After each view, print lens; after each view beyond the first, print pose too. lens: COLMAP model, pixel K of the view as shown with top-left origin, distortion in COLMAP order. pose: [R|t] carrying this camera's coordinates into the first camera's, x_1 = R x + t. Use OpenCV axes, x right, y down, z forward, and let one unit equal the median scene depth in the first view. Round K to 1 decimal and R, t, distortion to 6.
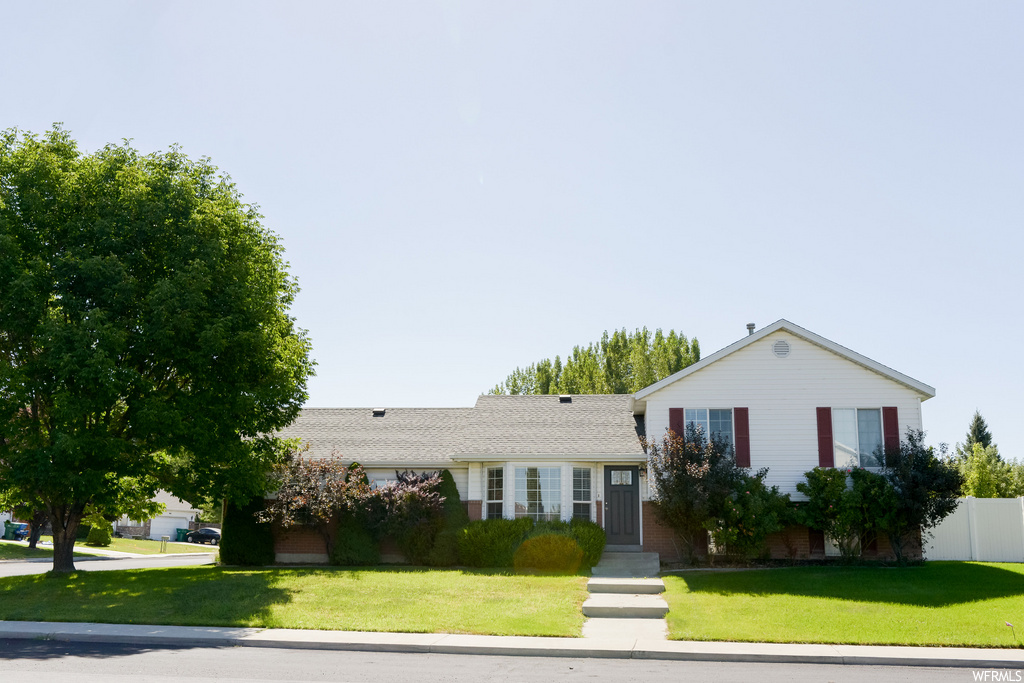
lens RADIAL K [[991.3, 0, 512.0], [0, 991.3, 341.5], [0, 0, 1]] dist [-0.014813, 0.005779]
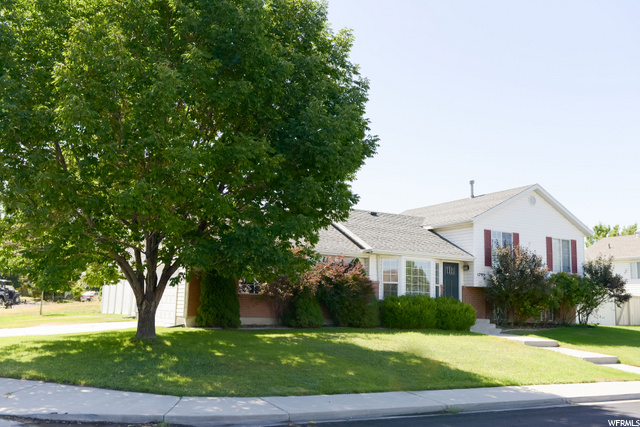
lens RADIAL K [[619.6, 0, 320.0], [0, 619.6, 213.5], [0, 0, 1]] dist [-0.014813, 0.005779]
pose [[0.802277, 0.106556, 0.587364, -0.642357], [-0.140316, 0.990033, 0.012051, 0.067894], [-0.580226, -0.092085, 0.809233, 0.355007]]
